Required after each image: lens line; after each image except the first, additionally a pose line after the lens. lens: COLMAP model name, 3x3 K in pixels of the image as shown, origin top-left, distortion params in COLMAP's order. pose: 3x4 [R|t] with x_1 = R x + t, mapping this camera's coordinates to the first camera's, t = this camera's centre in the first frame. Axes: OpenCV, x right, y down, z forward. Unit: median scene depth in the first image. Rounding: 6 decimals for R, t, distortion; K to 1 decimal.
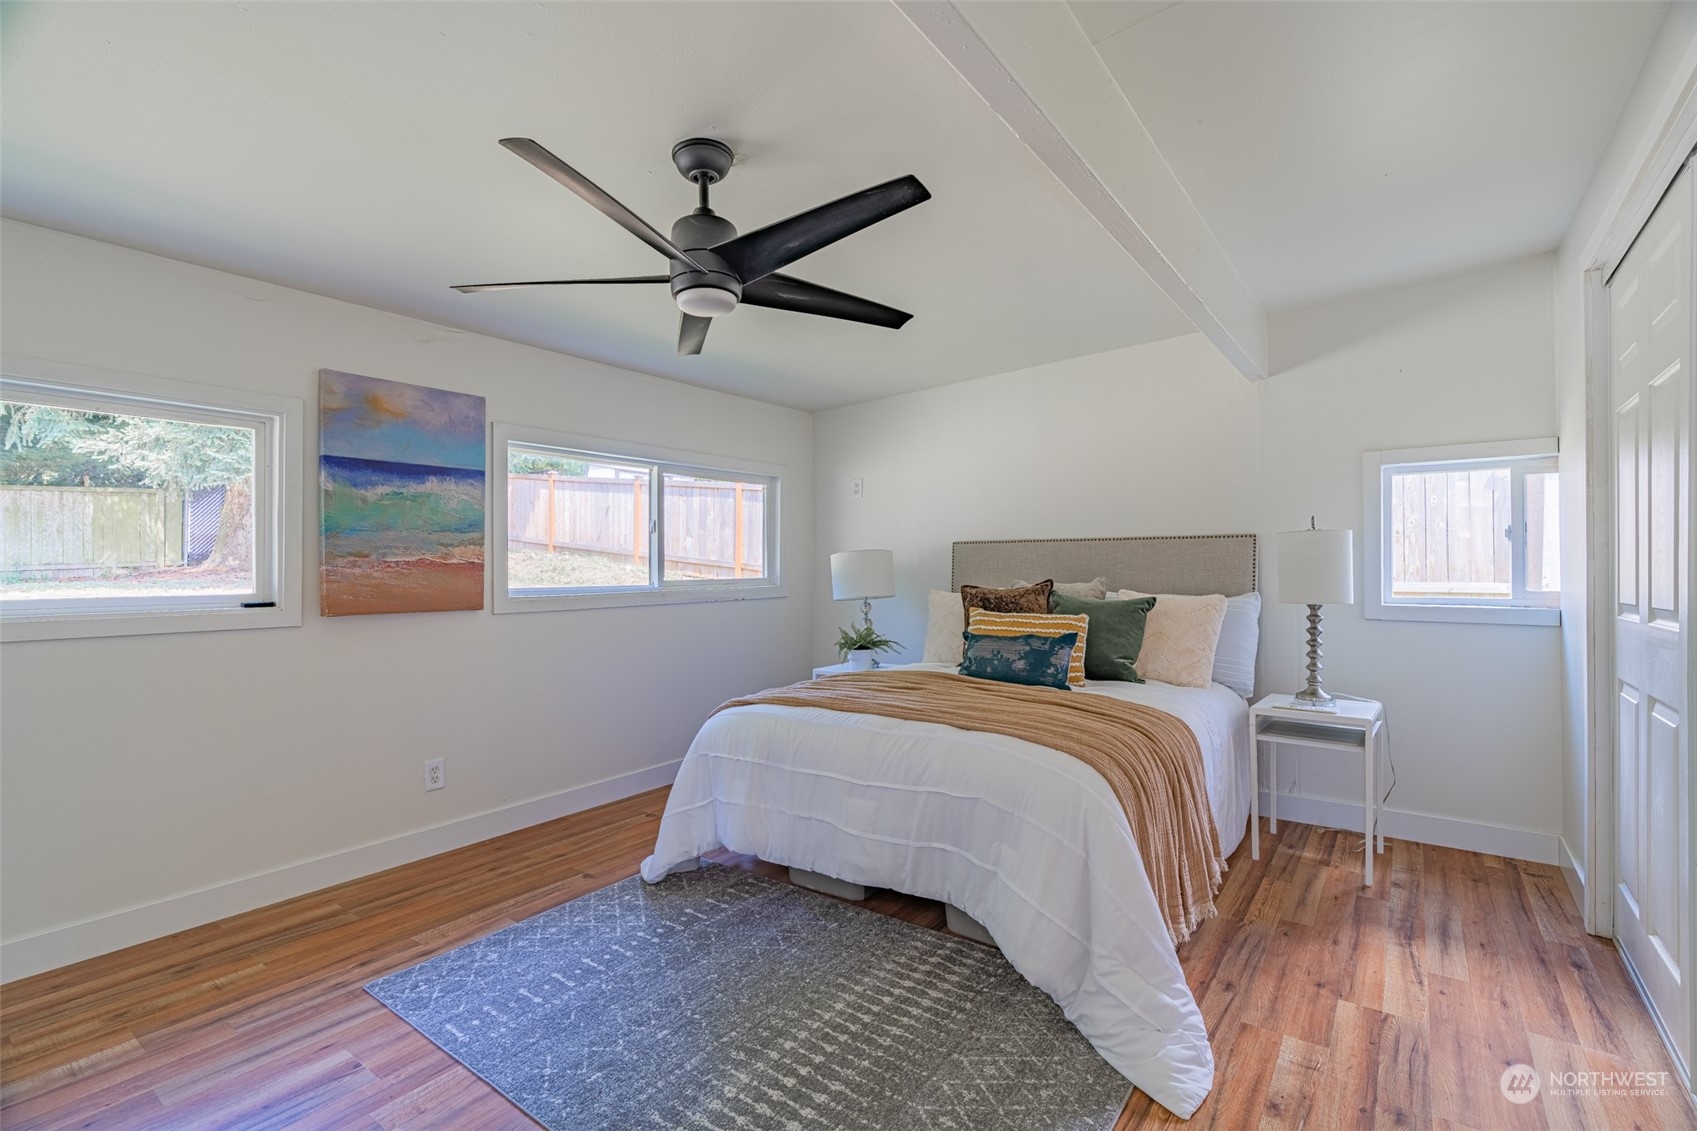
lens RADIAL K [[763.6, 0, 851.5], [0, 763.6, 565.3], [0, 0, 1]] dist [-0.004836, 0.001451]
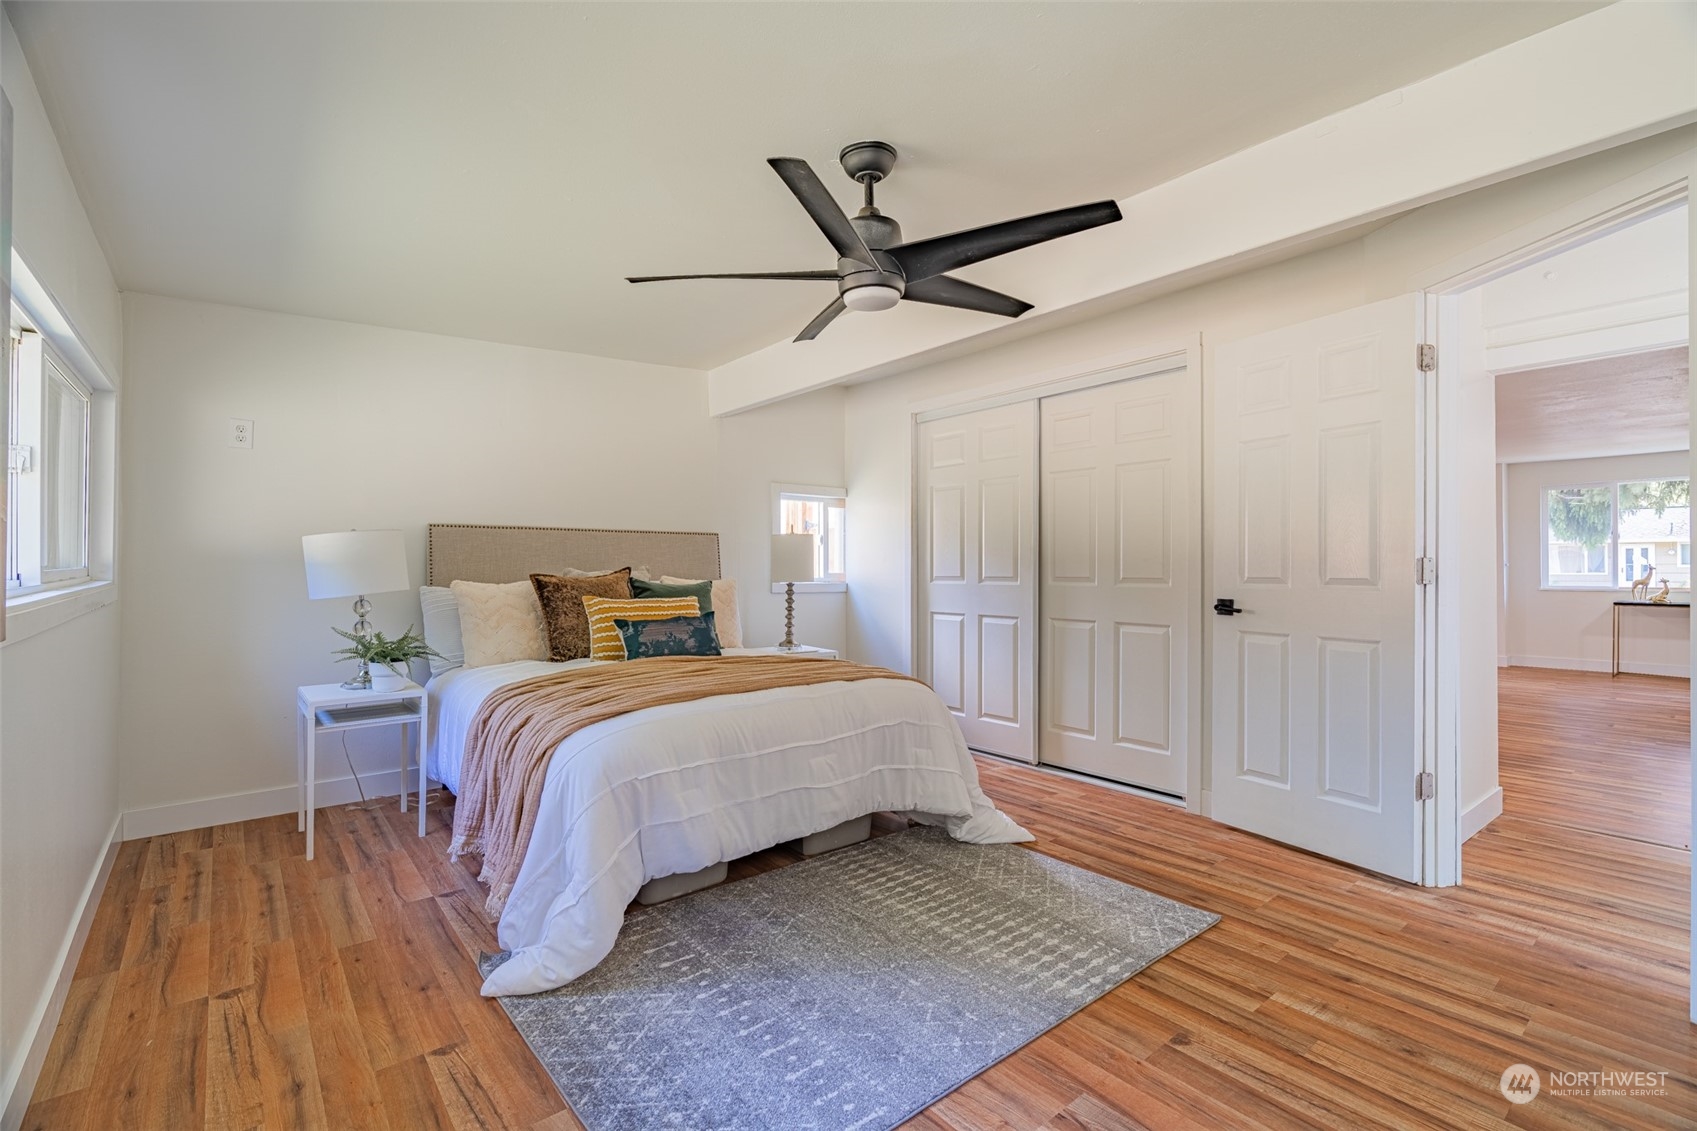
lens RADIAL K [[763.6, 0, 851.5], [0, 763.6, 565.3], [0, 0, 1]] dist [-0.004836, 0.001451]
pose [[0.246138, 0.002037, 0.969233, -1.073737], [-0.008515, 0.999964, 0.000061, 0.020452], [-0.969197, -0.008268, 0.246147, 0.673348]]
